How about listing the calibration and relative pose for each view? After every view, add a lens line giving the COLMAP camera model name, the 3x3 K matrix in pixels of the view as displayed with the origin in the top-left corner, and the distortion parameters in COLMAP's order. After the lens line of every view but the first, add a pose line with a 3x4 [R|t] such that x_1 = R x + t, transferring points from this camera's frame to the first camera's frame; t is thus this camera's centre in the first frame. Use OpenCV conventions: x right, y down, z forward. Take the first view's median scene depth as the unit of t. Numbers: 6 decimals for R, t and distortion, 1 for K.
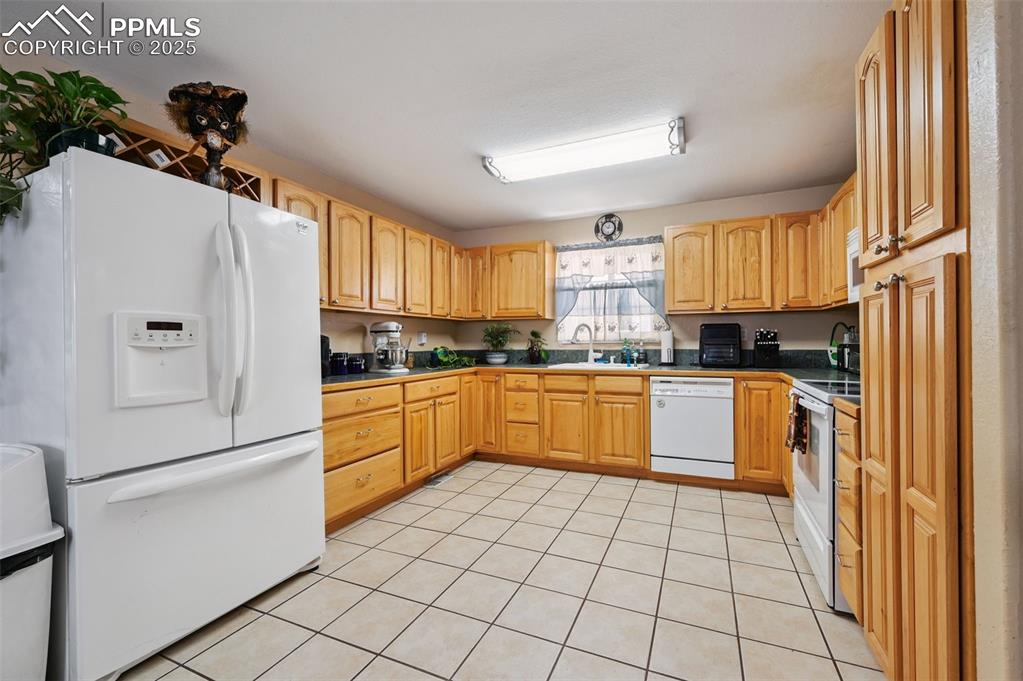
lens RADIAL K [[415.2, 0, 530.3], [0, 415.2, 342.2], [0, 0, 1]] dist [-0.001079, 0.001051]
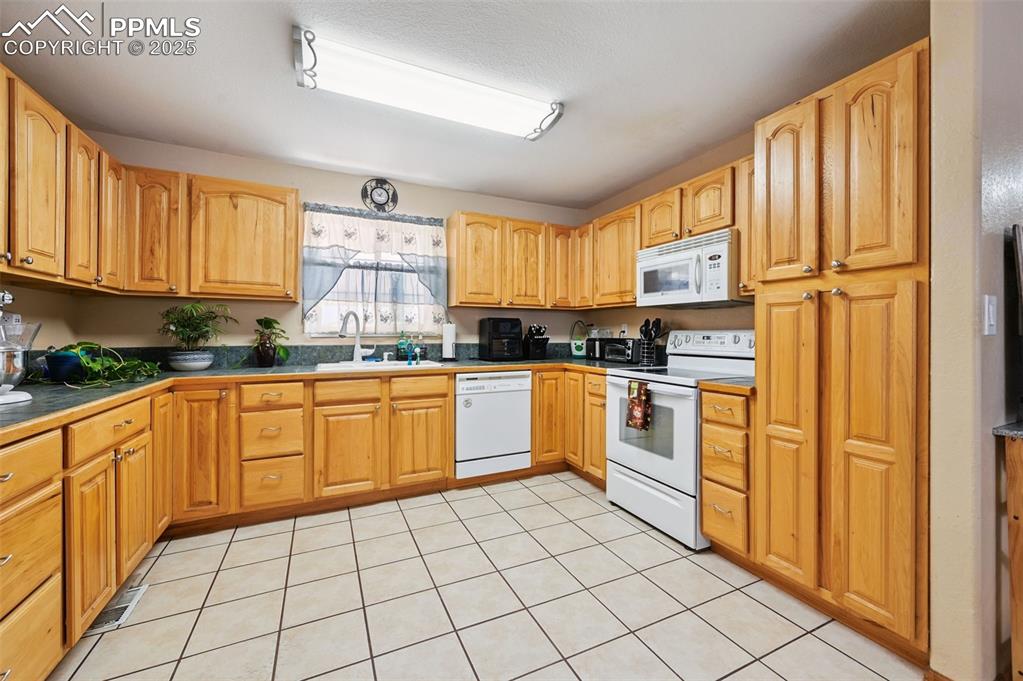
lens RADIAL K [[415.2, 0, 517.1], [0, 415.2, 334.9], [0, 0, 1]] dist [-0.001079, 0.001051]
pose [[0.652344, 0.006288, 0.757897, -0.271184], [-0.005455, 0.999979, -0.003601, 0.000568], [-0.757903, -0.001785, 0.652365, 0.280792]]
